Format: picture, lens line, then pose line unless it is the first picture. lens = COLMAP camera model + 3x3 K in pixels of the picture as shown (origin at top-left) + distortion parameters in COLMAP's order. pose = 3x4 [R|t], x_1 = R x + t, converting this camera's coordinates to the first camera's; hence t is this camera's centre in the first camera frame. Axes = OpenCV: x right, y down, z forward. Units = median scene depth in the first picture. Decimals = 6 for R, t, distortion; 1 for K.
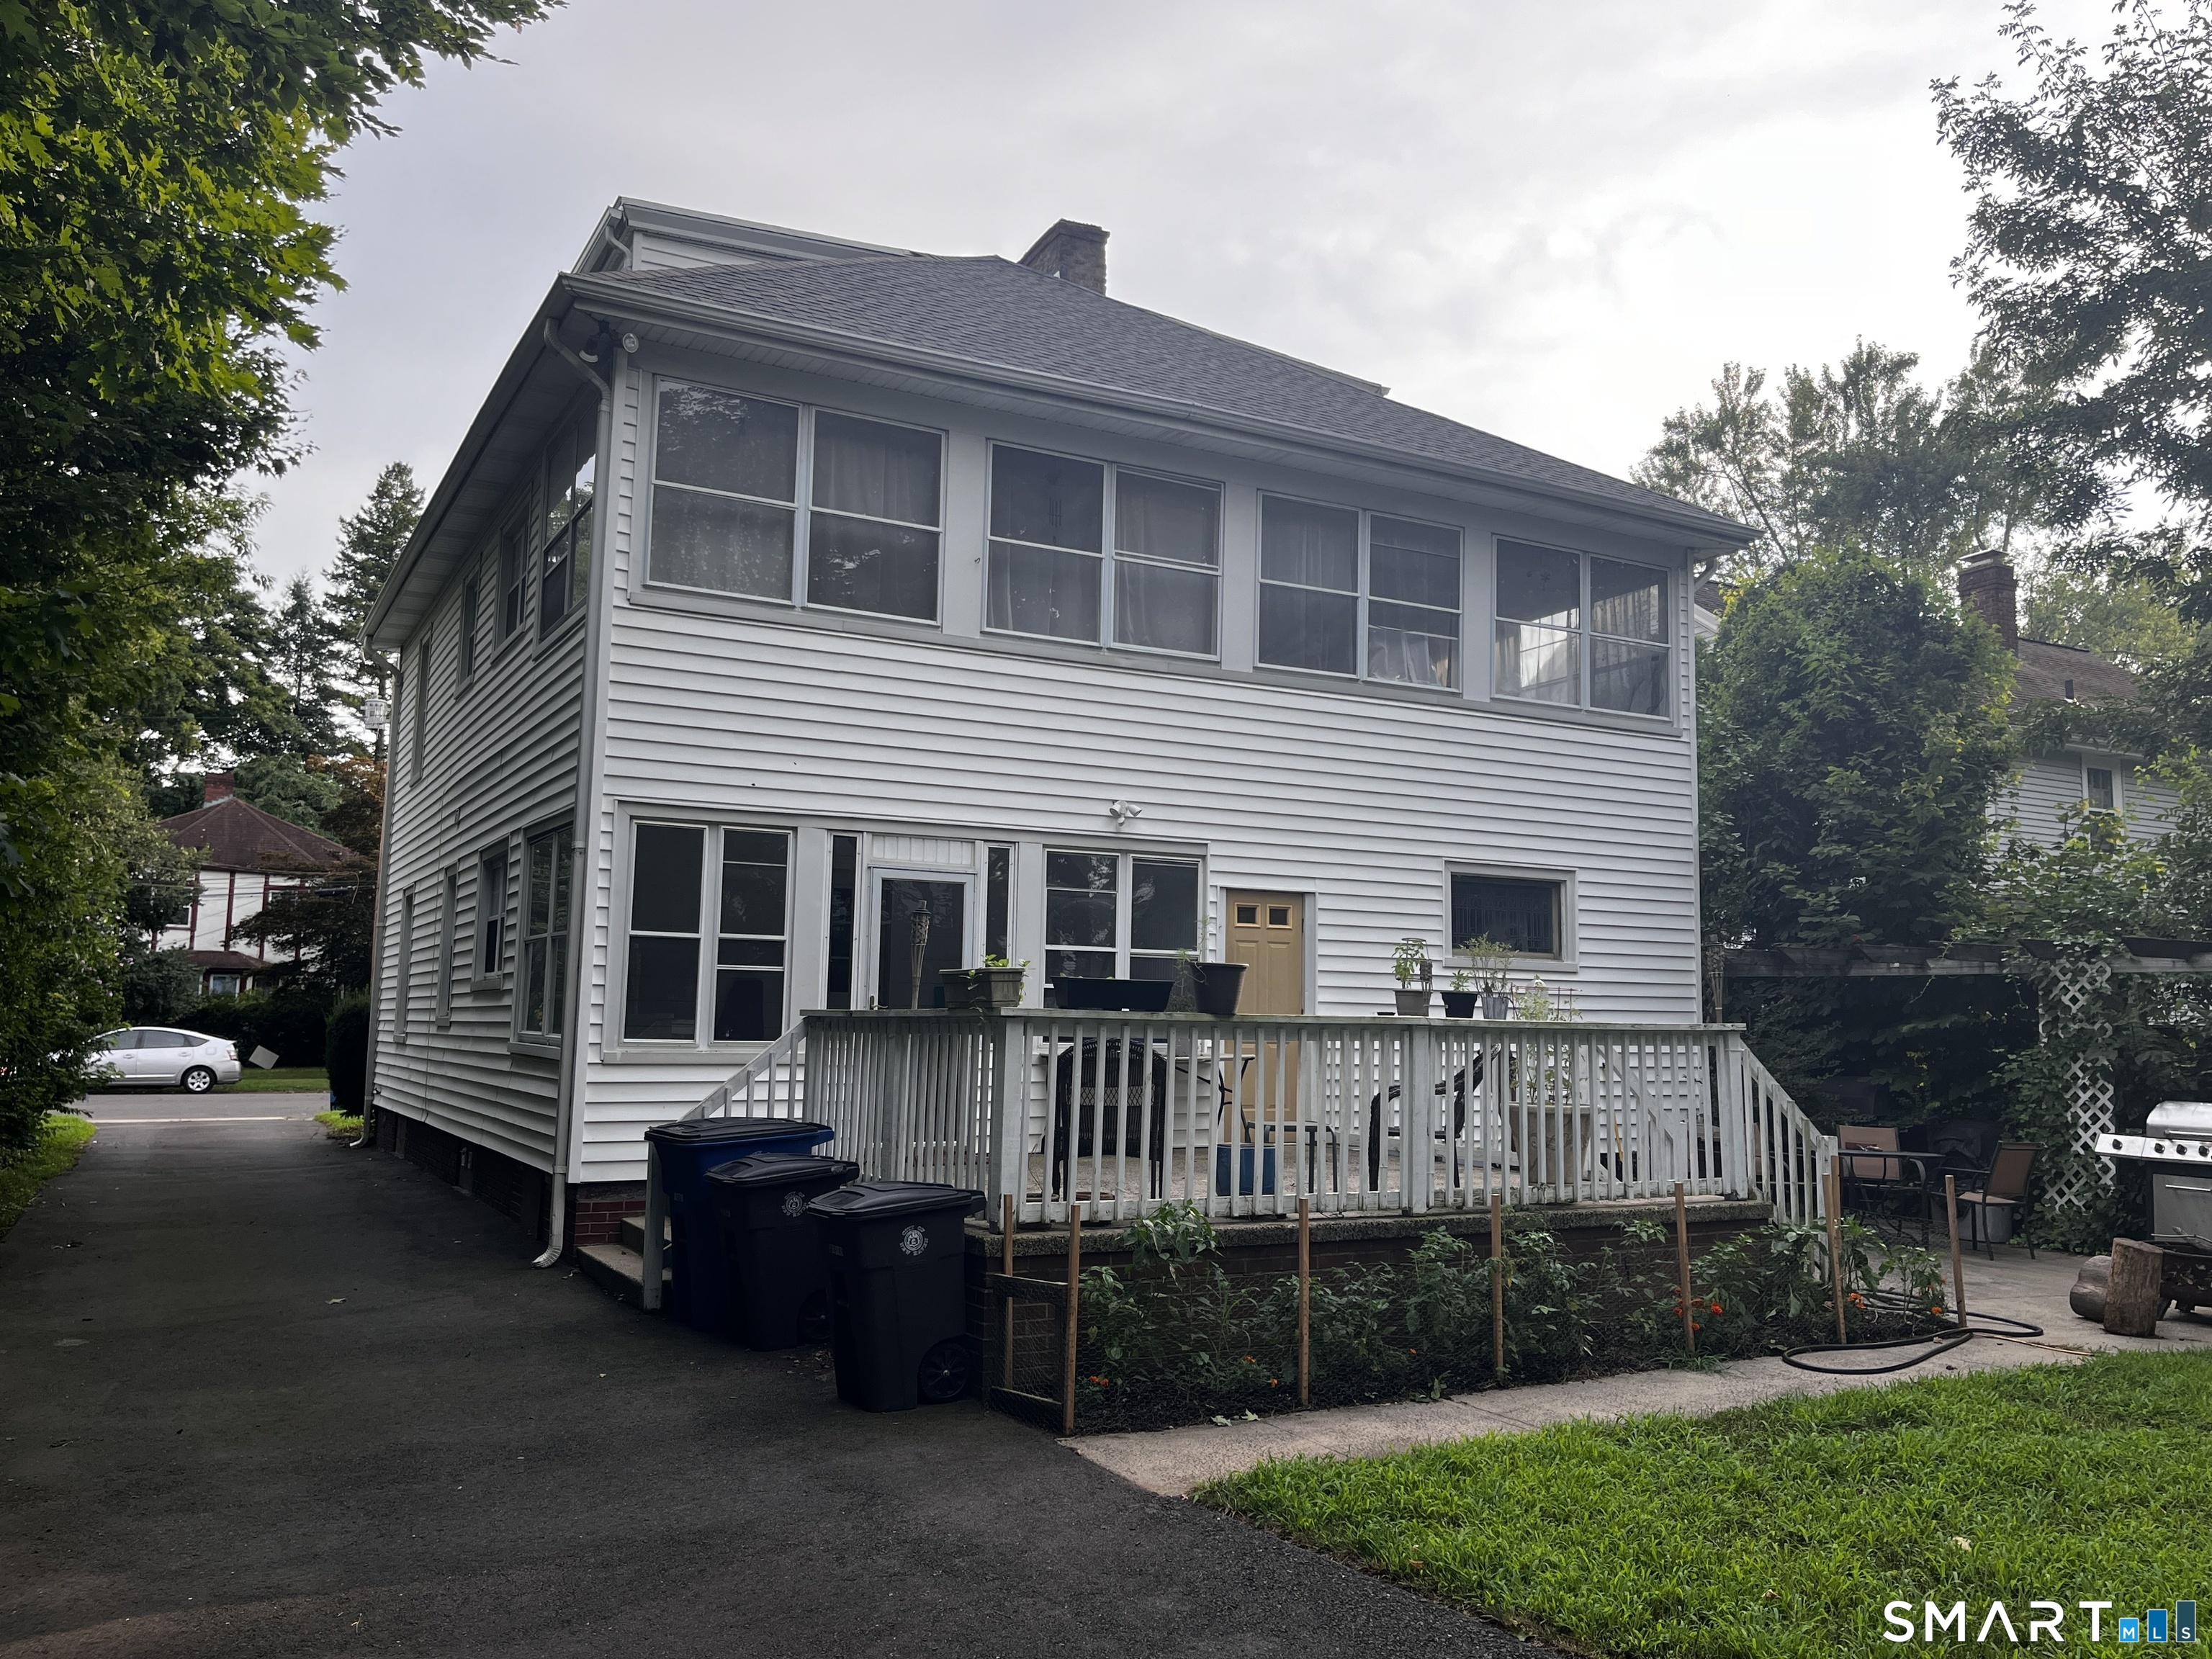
lens RADIAL K [[1747.1, 0, 1106.0], [0, 1747.1, 829.5], [0, 0, 1]] dist [0.003637, 0.002925]
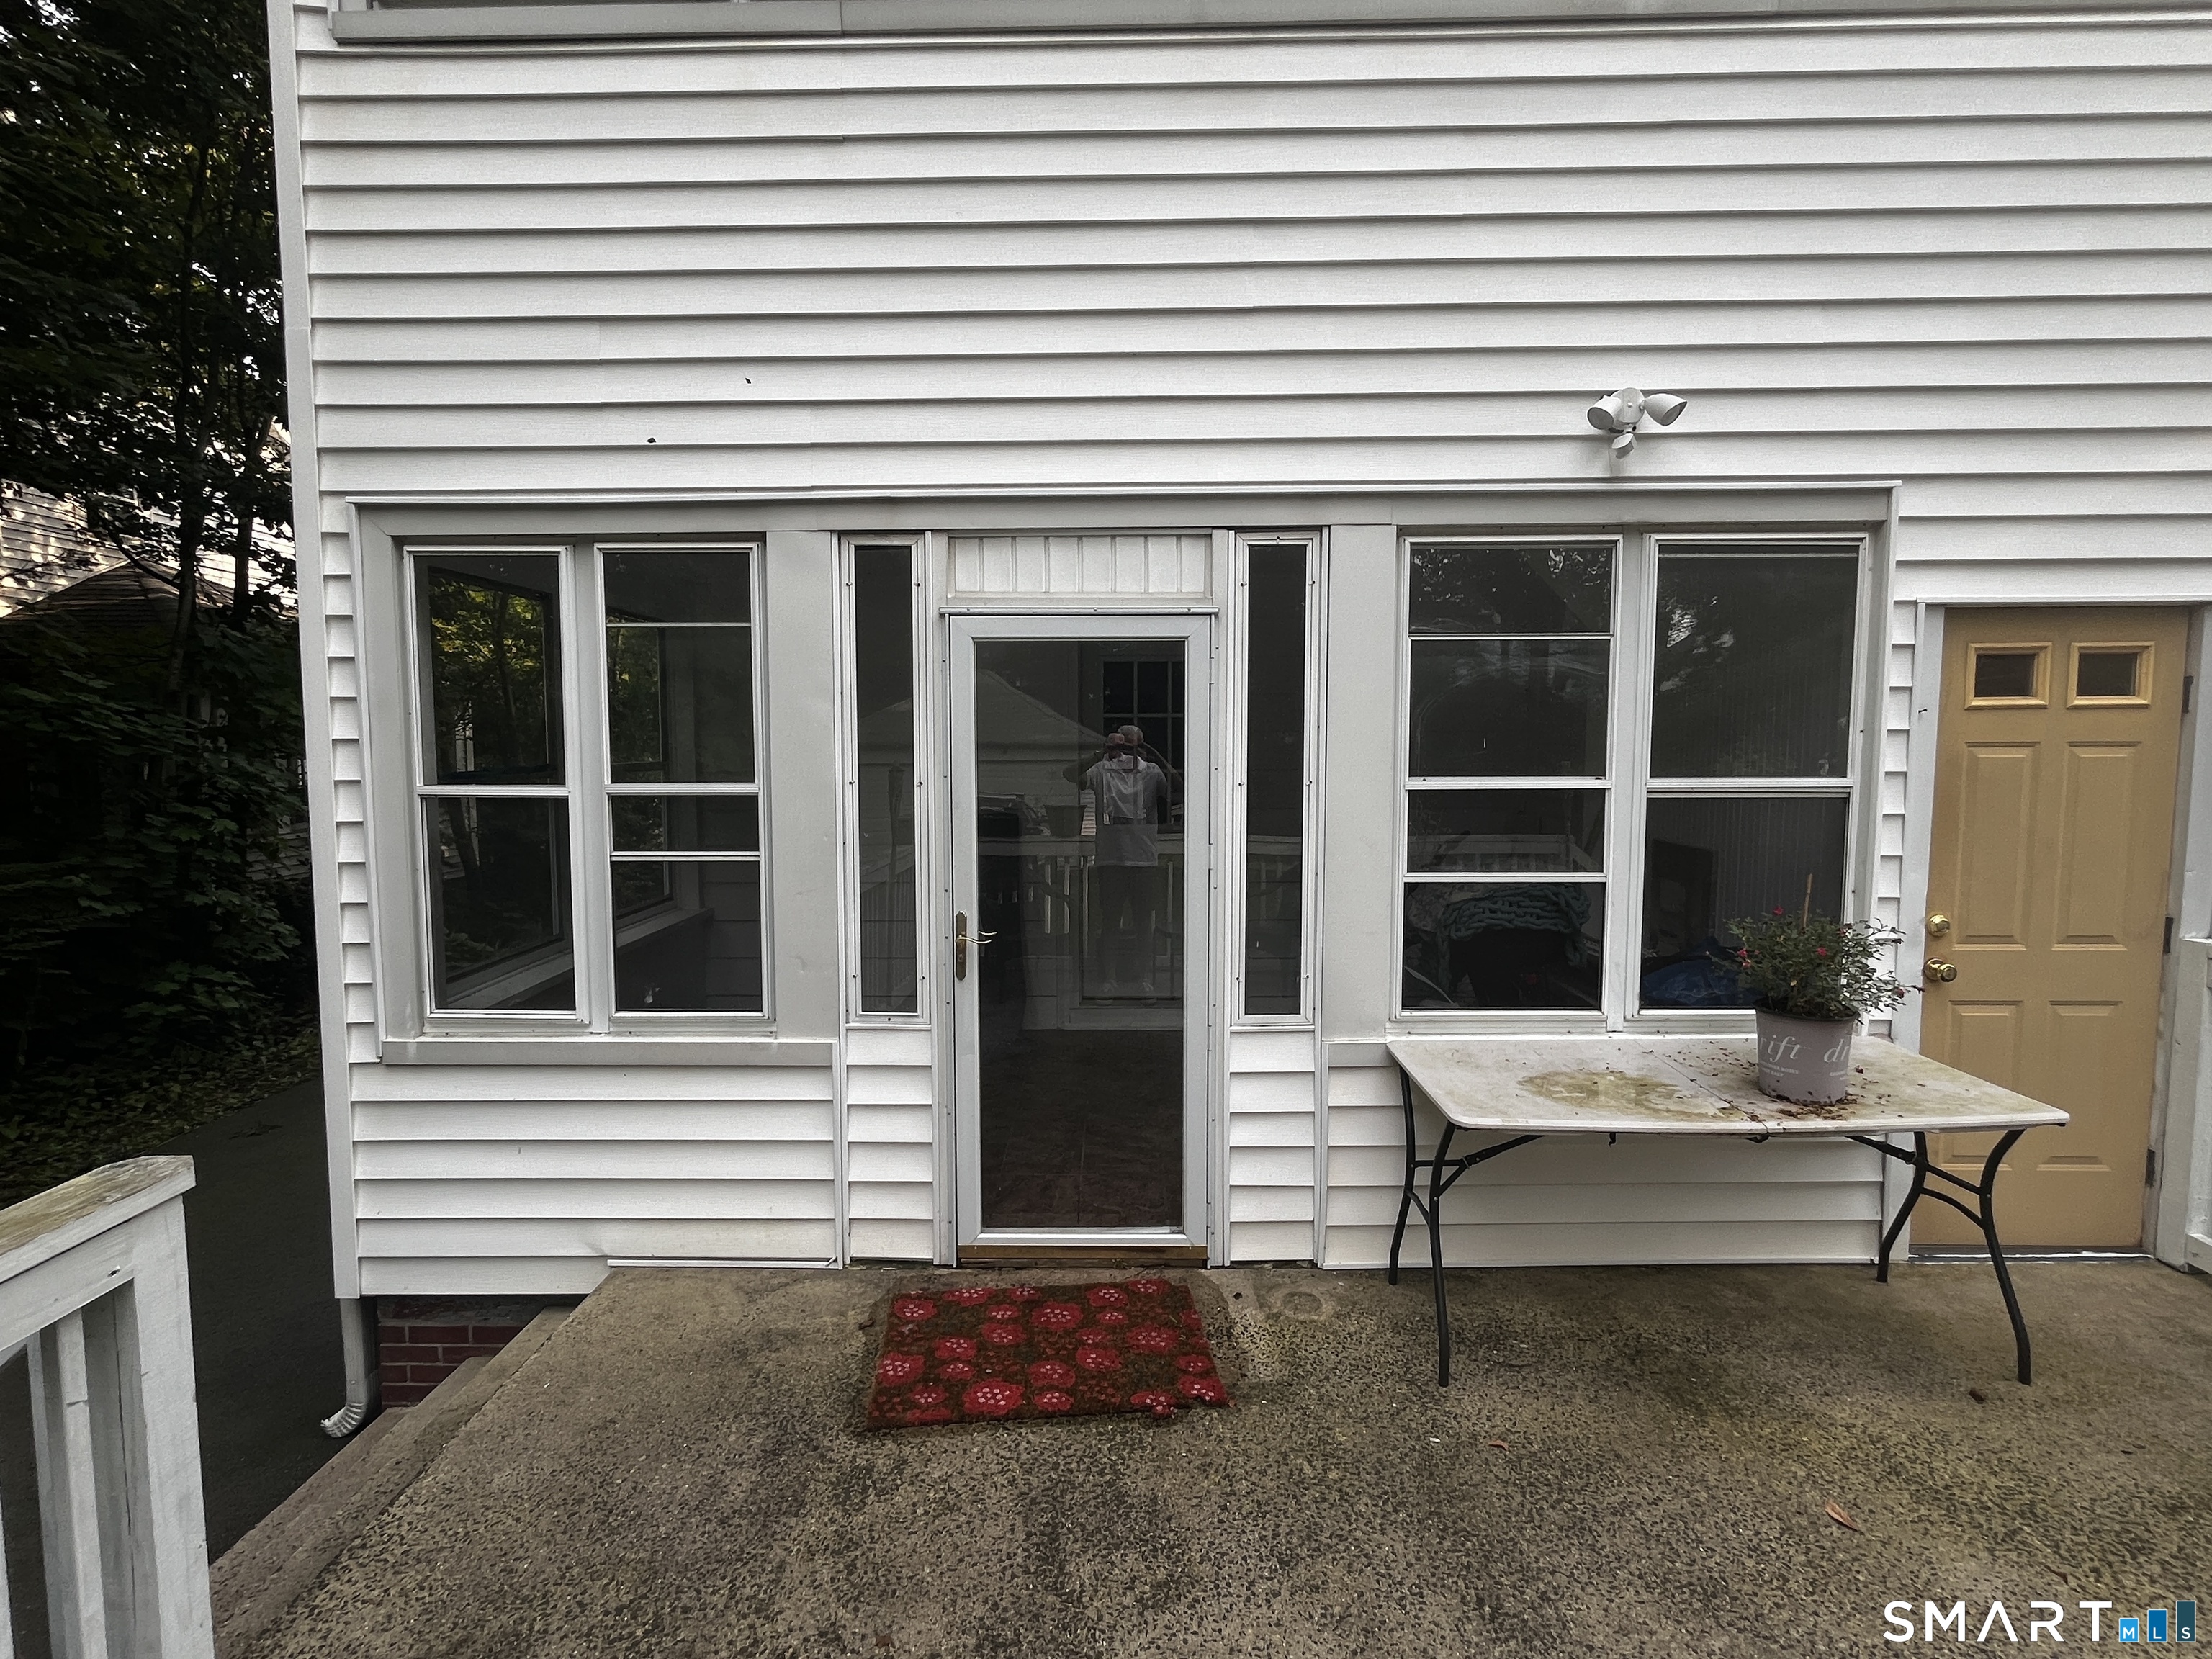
lens RADIAL K [[1055.8, 0, 1107.5], [0, 1055.8, 819.5], [0, 0, 1]] dist [-0.000993, -0.000288]
pose [[0.870521, 0.017664, -0.491814, 0.026163], [0.073643, 0.983428, 0.165670, 0.029924], [0.486590, -0.180438, 0.854794, 0.766756]]
